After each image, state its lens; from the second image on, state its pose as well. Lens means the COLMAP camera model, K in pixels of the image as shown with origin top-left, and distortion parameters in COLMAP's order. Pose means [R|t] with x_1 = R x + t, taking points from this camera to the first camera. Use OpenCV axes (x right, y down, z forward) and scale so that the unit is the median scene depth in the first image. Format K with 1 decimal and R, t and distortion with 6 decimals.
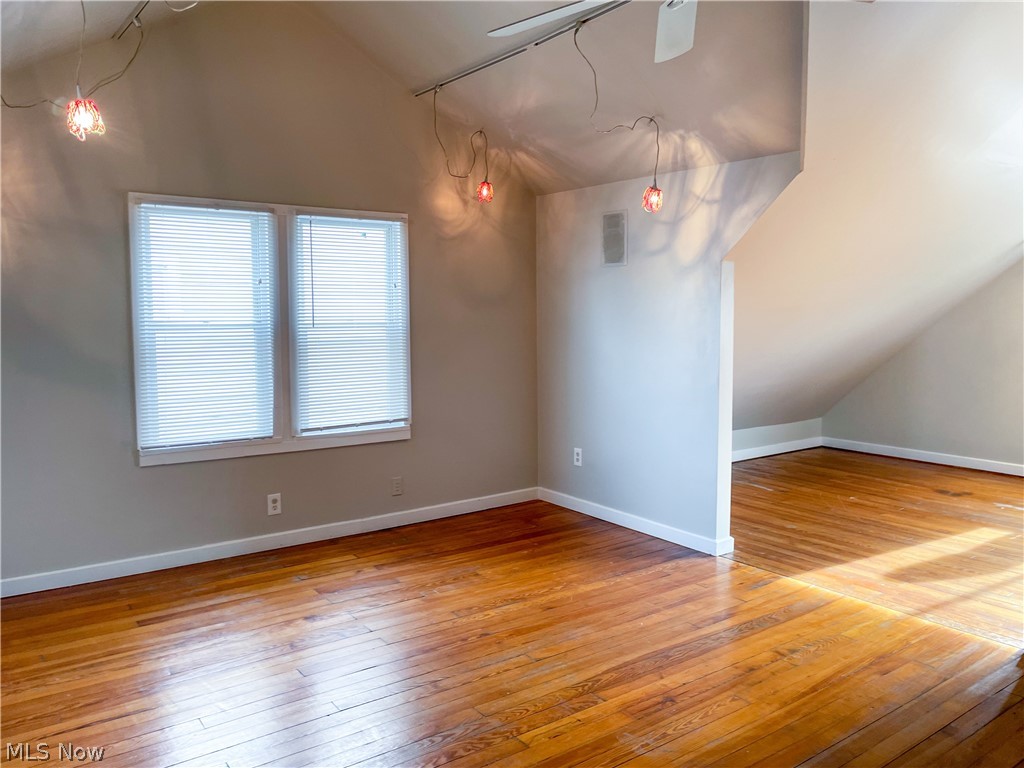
lens RADIAL K [[793.5, 0, 511.2], [0, 793.5, 374.4], [0, 0, 1]] dist [-0.015869, 0.005370]
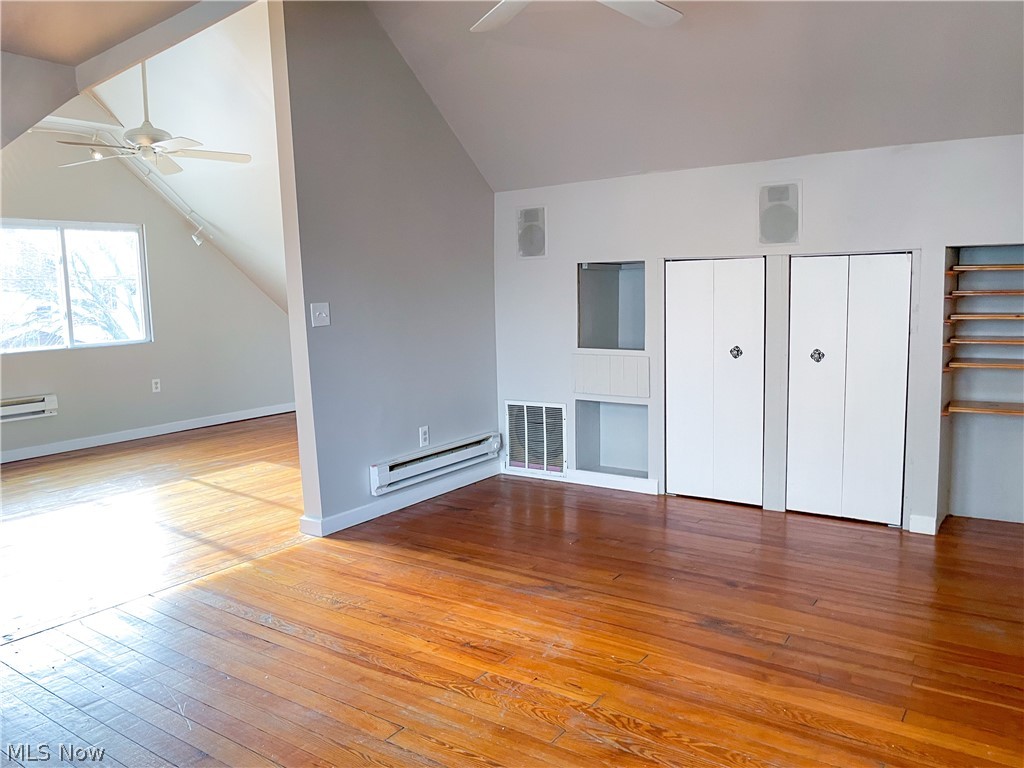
lens RADIAL K [[793.5, 0, 494.3], [0, 793.5, 368.6], [0, 0, 1]] dist [-0.015869, 0.005370]
pose [[-0.349374, -0.068115, 0.934504, -0.704557], [0.090051, 0.990296, 0.105849, -0.046930], [-0.932646, 0.121134, -0.339850, 1.193148]]
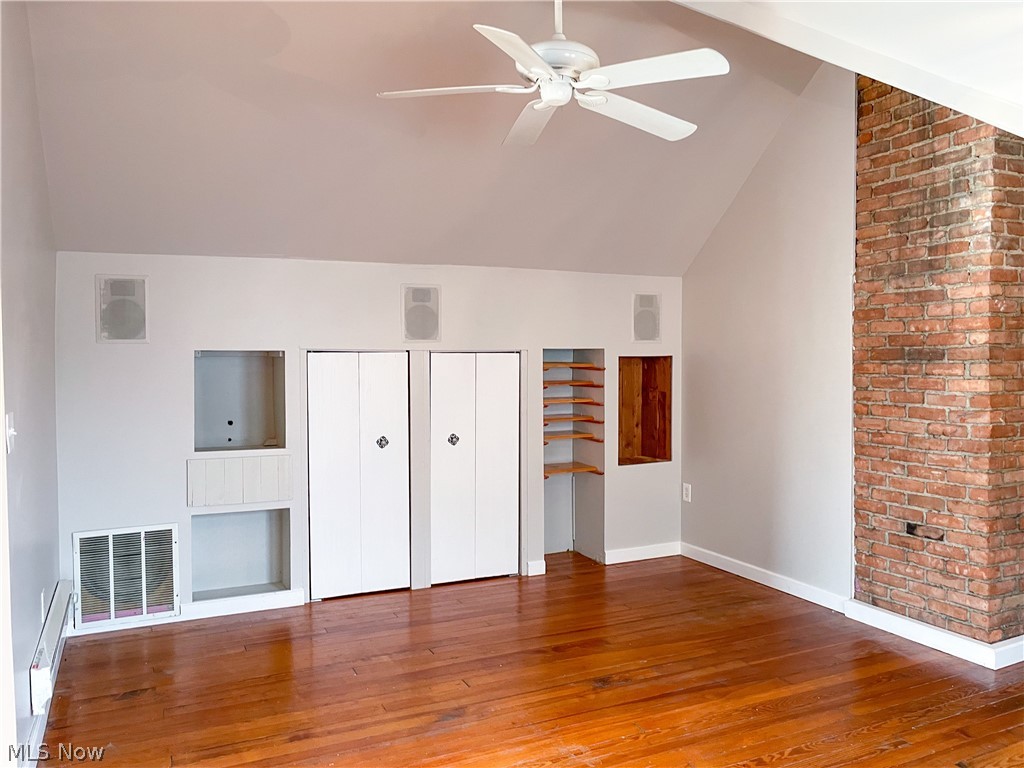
lens RADIAL K [[793.5, 0, 503.8], [0, 793.5, 357.5], [0, 0, 1]] dist [-0.015869, 0.005370]
pose [[-0.987395, 0.021571, 0.156799, 0.064375], [0.032297, 0.997285, 0.066182, -0.137931], [-0.154945, 0.070412, -0.985411, 1.733765]]
